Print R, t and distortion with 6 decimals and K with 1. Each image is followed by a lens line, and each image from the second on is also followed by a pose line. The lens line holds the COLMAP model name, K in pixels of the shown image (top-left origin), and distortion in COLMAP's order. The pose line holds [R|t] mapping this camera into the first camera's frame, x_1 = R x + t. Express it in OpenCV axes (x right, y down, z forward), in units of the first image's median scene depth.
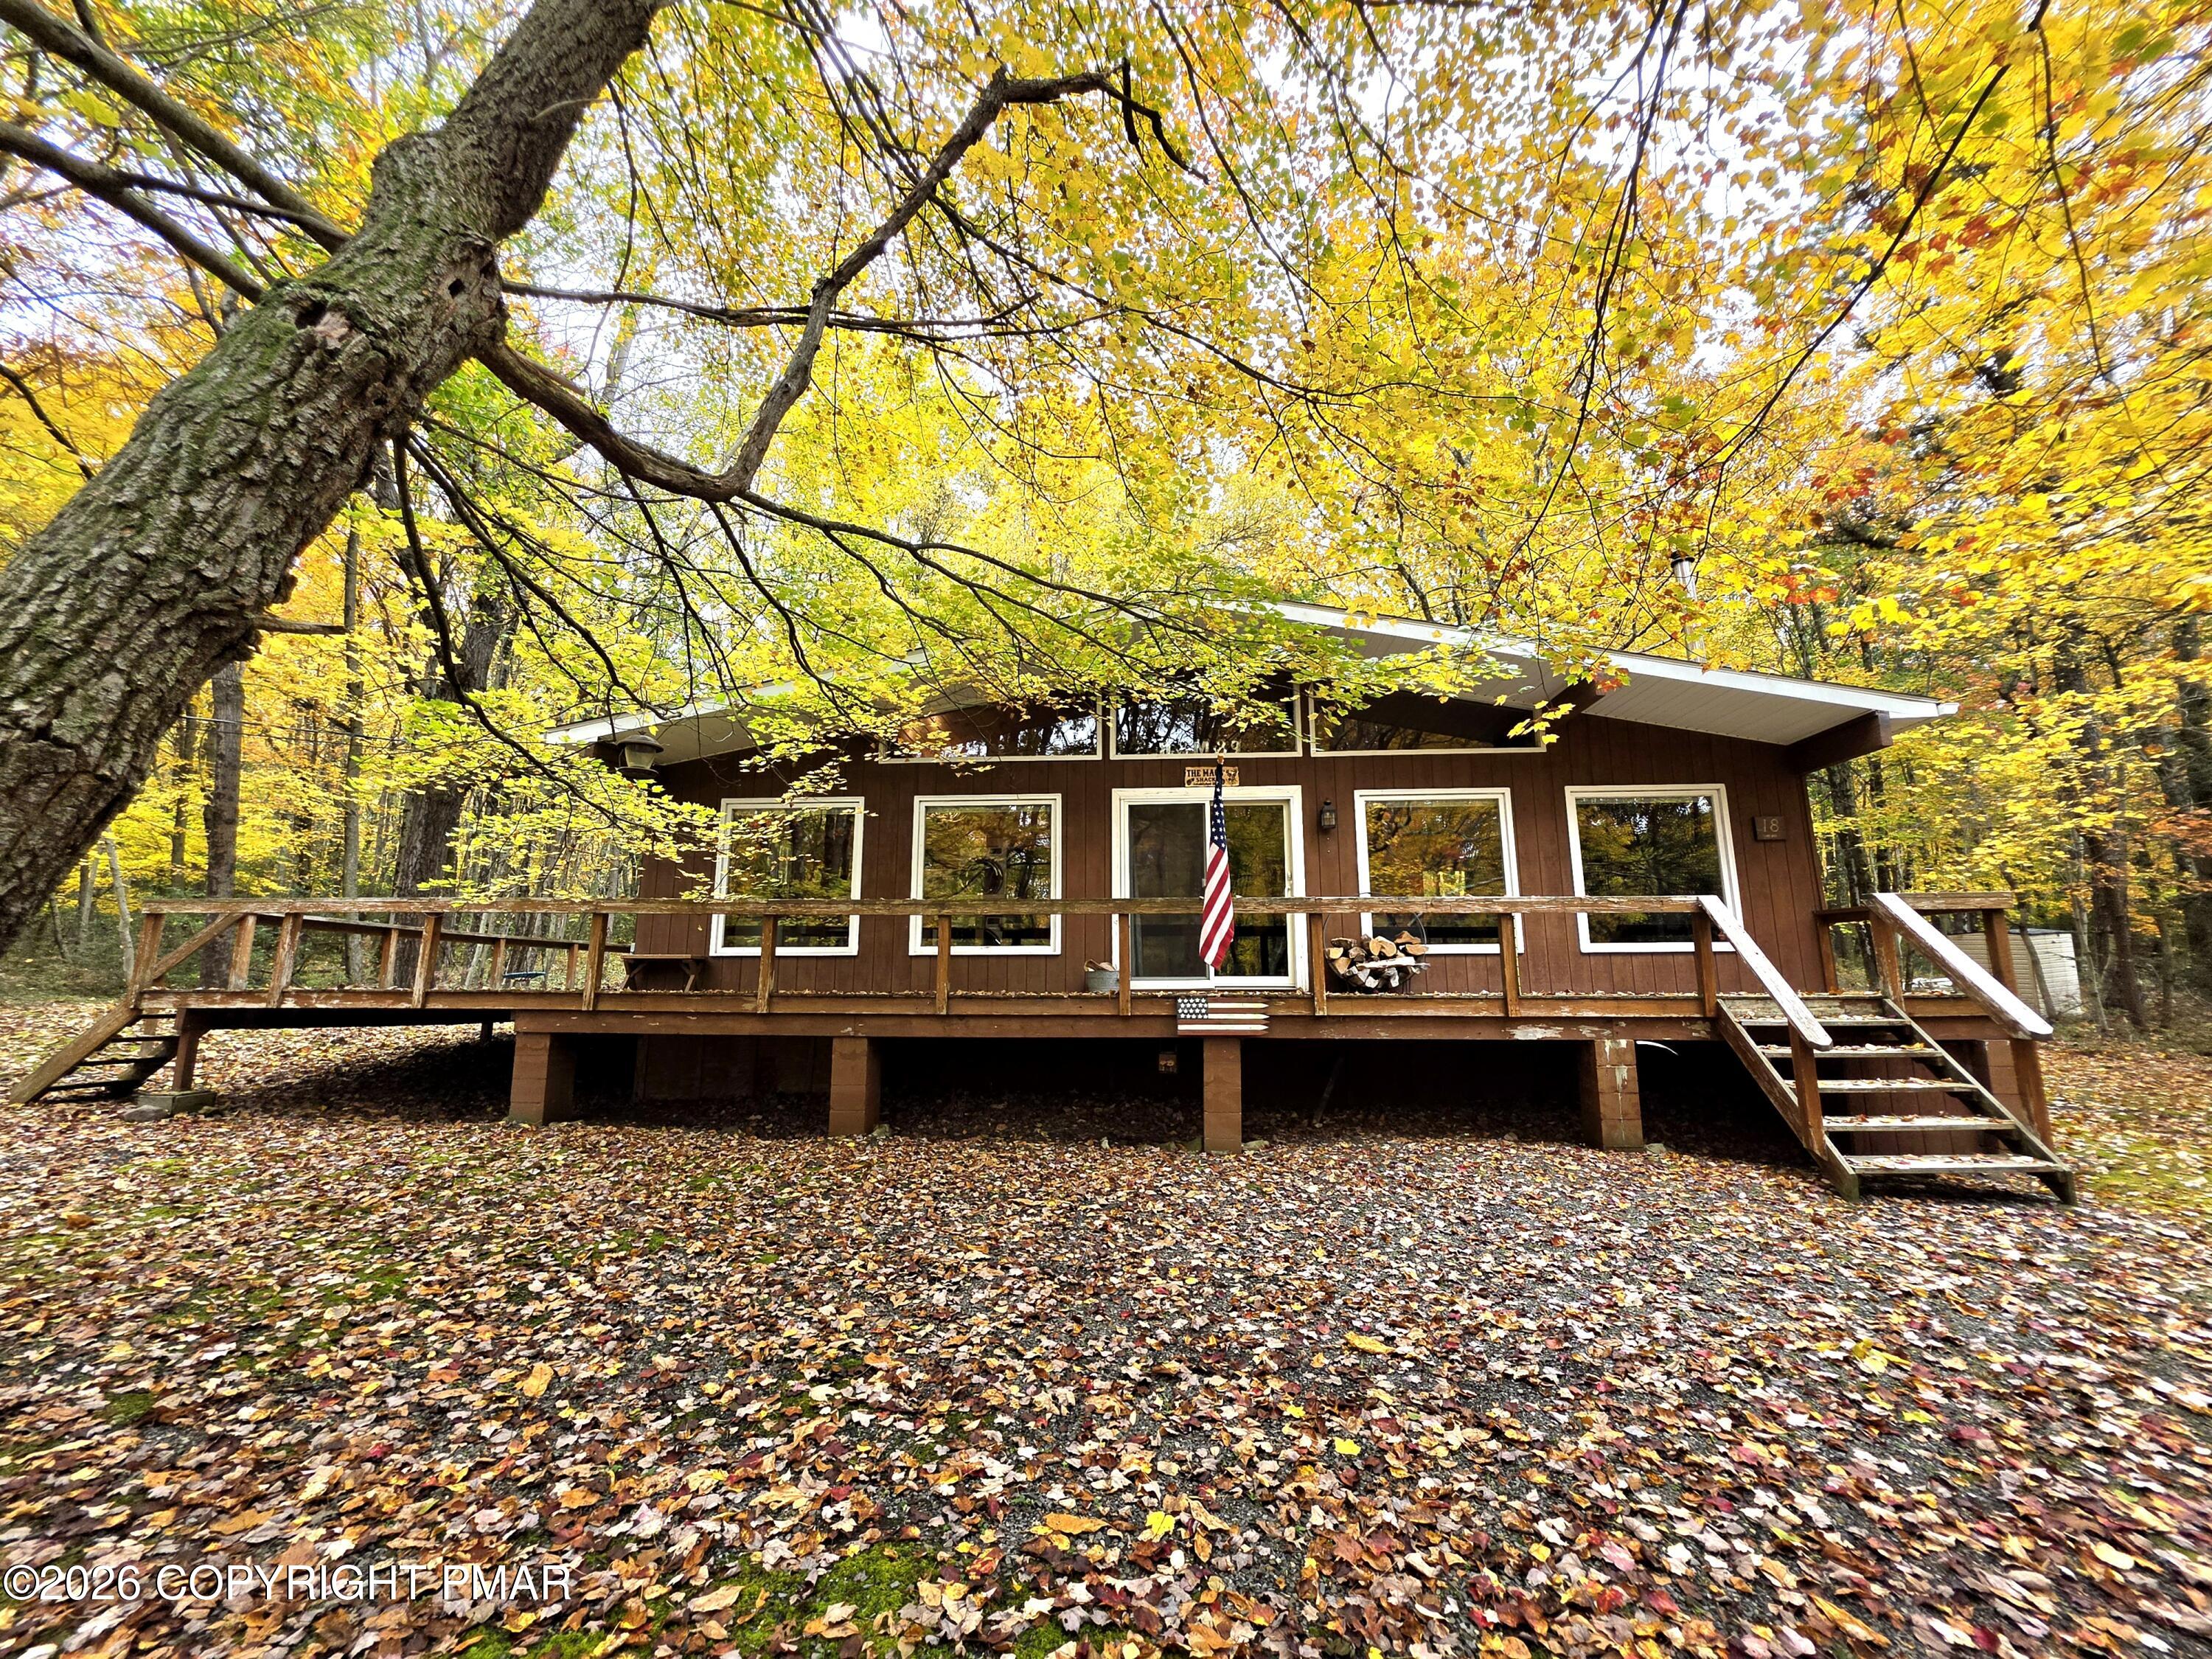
lens RADIAL K [[884.0, 0, 1117.5], [0, 884.0, 835.6], [0, 0, 1]] dist [-0.004105, 0.001943]
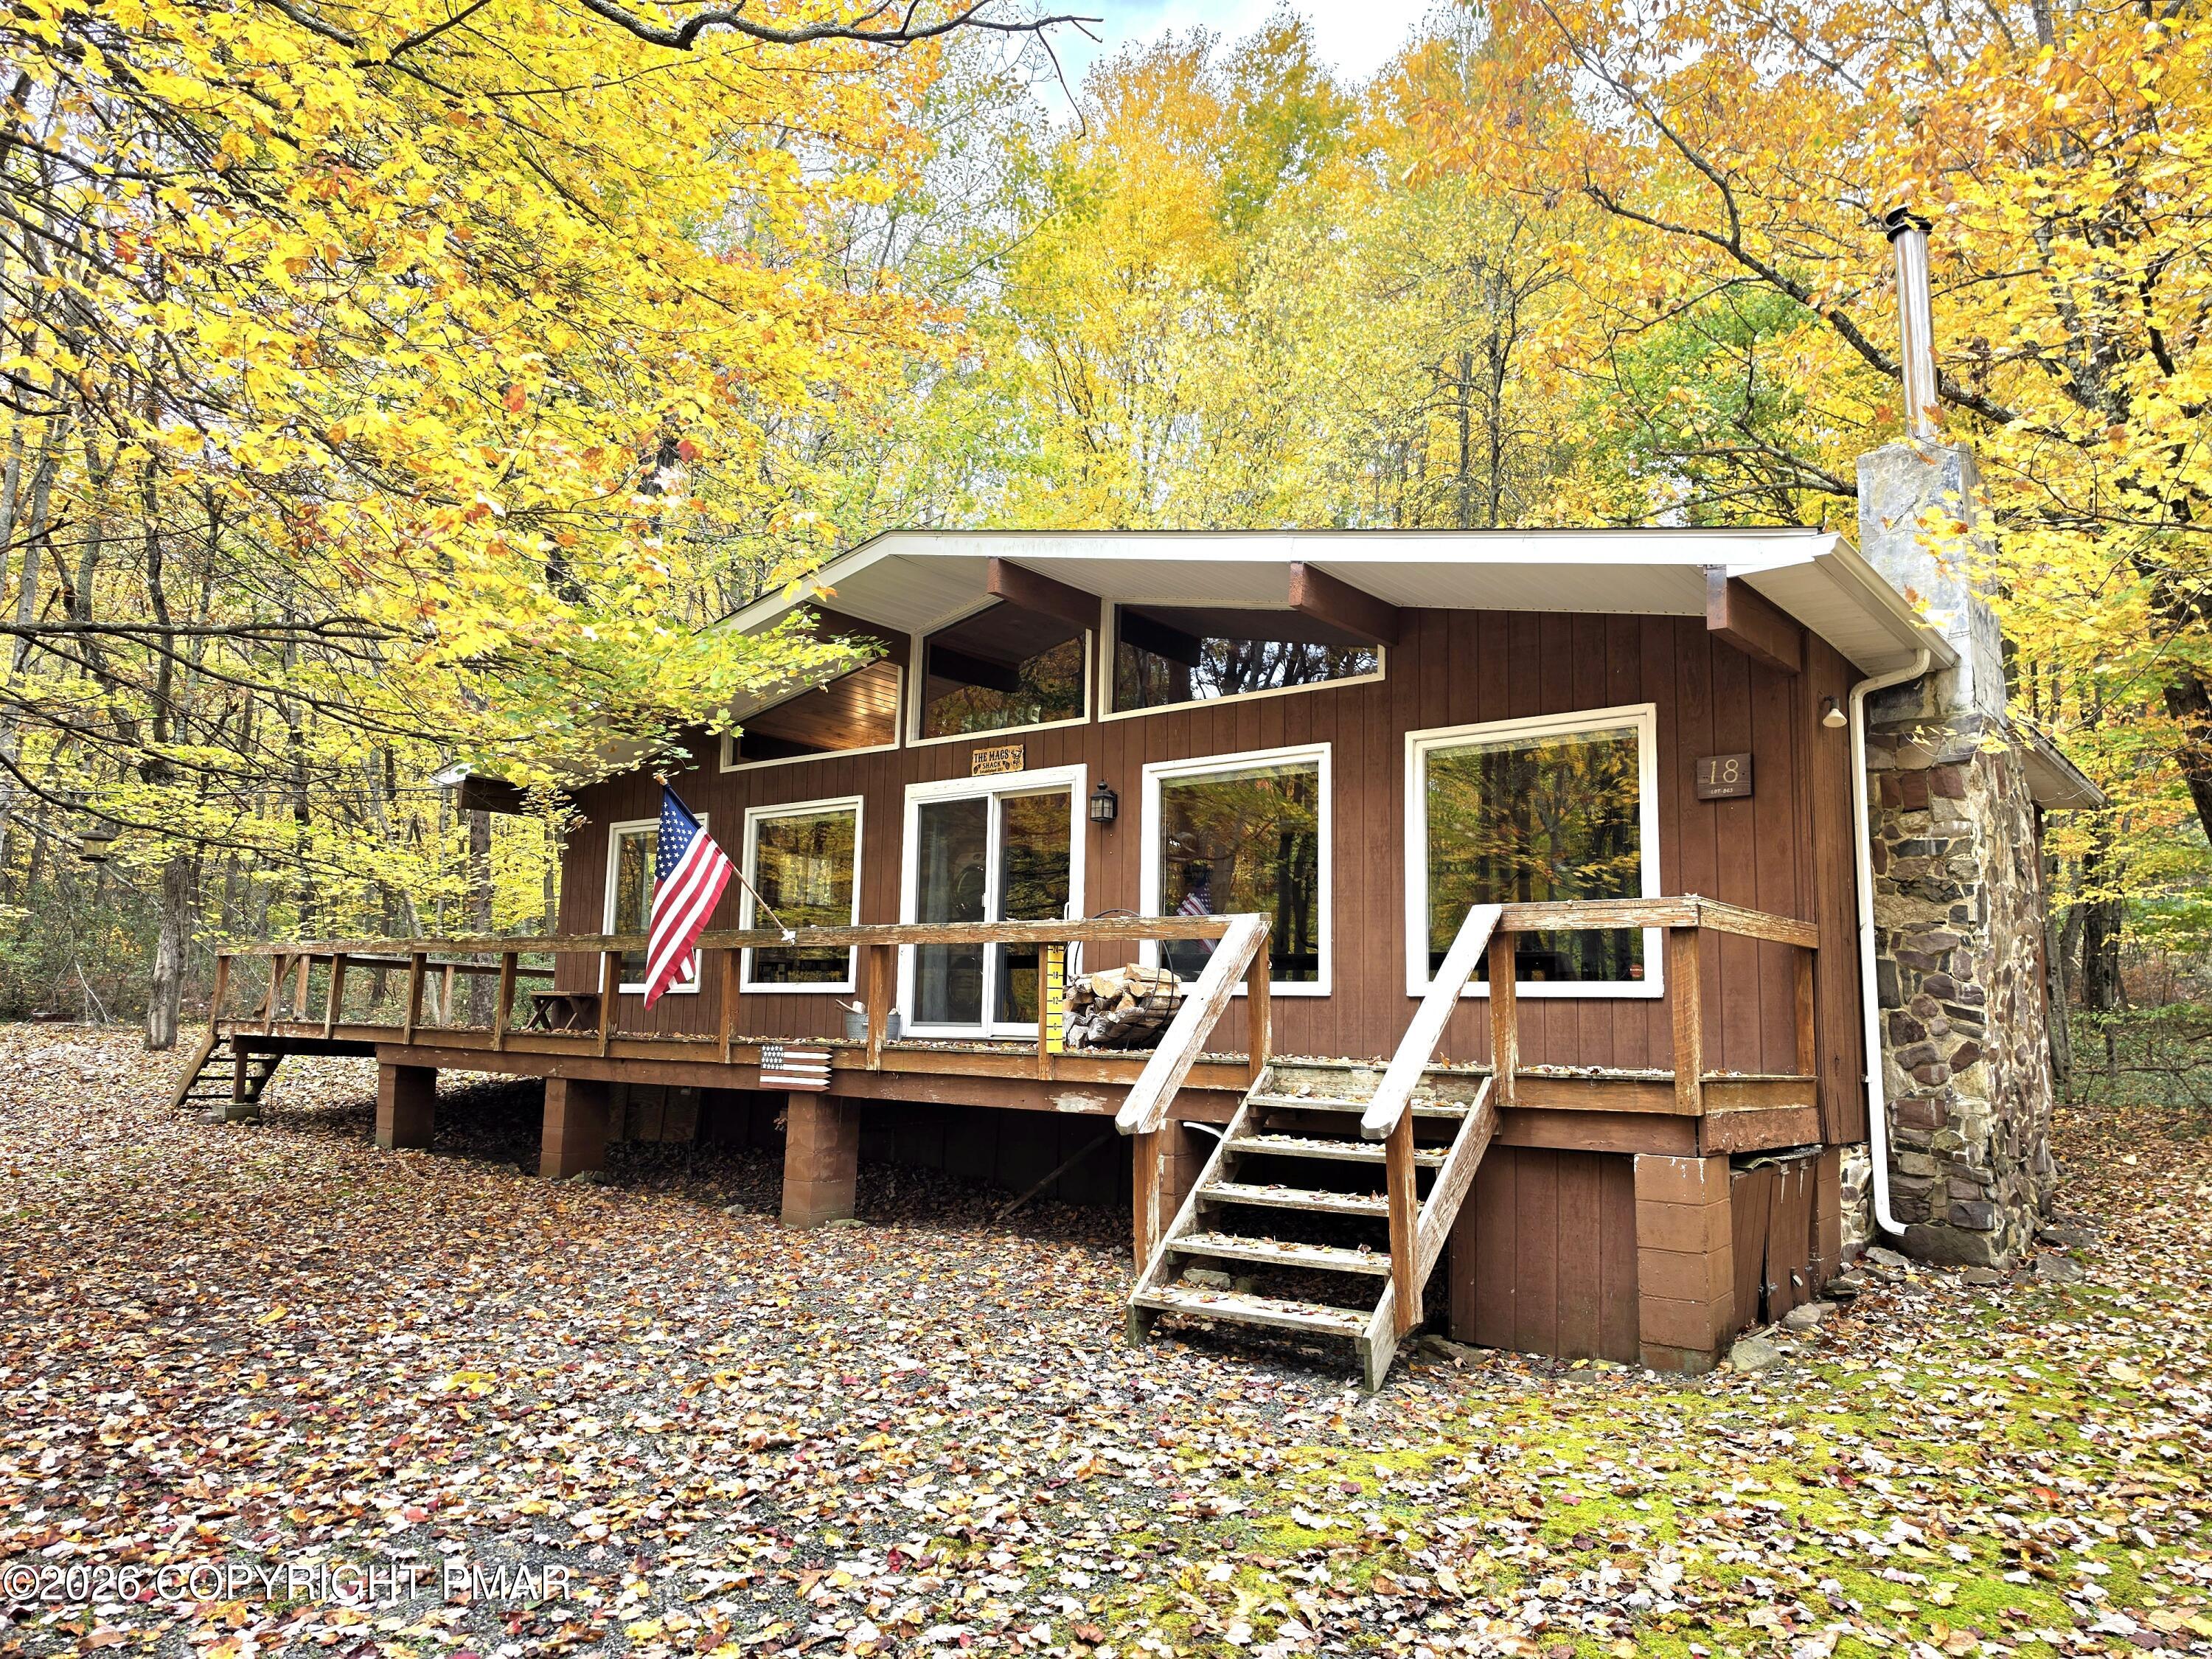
lens RADIAL K [[1525.9, 0, 1148.5], [0, 1525.9, 816.7], [0, 0, 1]] dist [0.060763, -0.076418]
pose [[0.820147, -0.058386, -0.569166, 0.973116], [0.068096, 0.997670, -0.004219, -0.004168], [0.568086, -0.035298, 0.822212, -0.003146]]
